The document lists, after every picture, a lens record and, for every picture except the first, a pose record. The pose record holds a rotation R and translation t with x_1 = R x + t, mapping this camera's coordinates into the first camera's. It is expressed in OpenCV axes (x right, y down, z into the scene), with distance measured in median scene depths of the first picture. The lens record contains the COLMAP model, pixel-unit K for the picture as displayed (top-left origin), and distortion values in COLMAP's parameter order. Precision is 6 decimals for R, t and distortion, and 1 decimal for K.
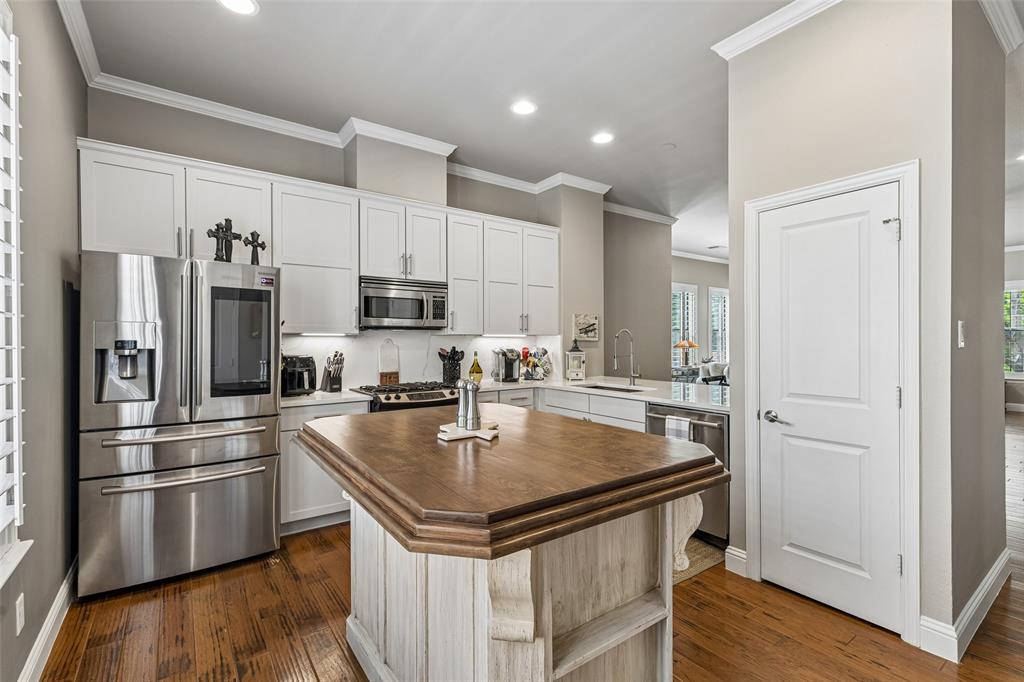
lens RADIAL K [[462.7, 0, 513.6], [0, 462.7, 340.3], [0, 0, 1]] dist [0.000849, -0.000085]
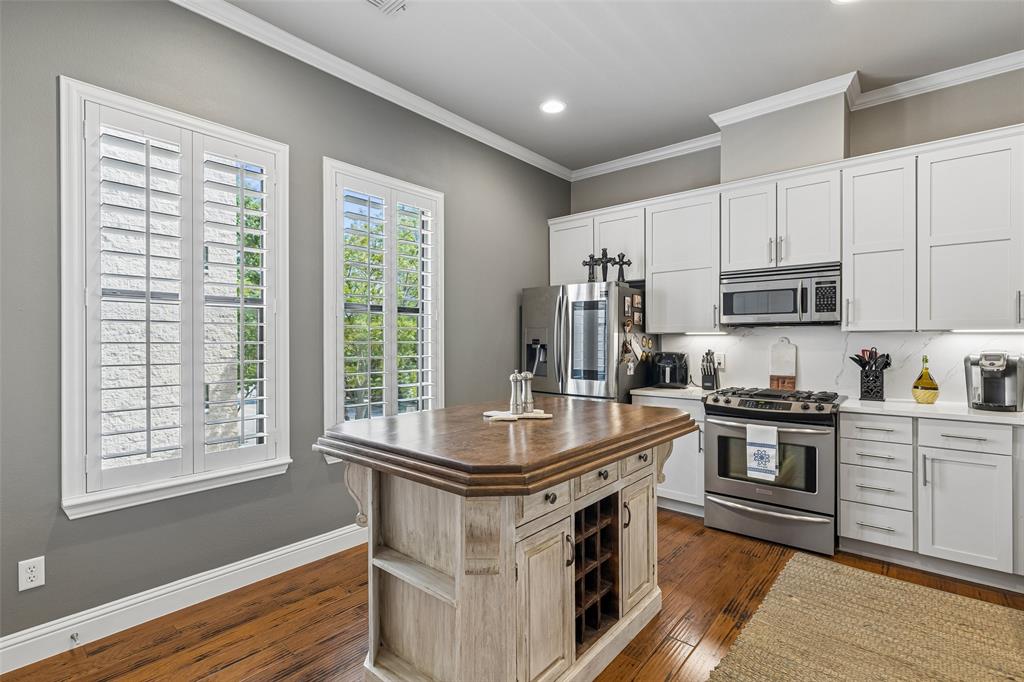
lens RADIAL K [[485.5, 0, 522.2], [0, 485.5, 341.5], [0, 0, 1]] dist [-0.001867, -0.000320]
pose [[0.224834, 0.005787, -0.974380, 0.510483], [0.000040, 0.999982, 0.005948, -0.000451], [0.974397, -0.001376, 0.224830, 0.327902]]
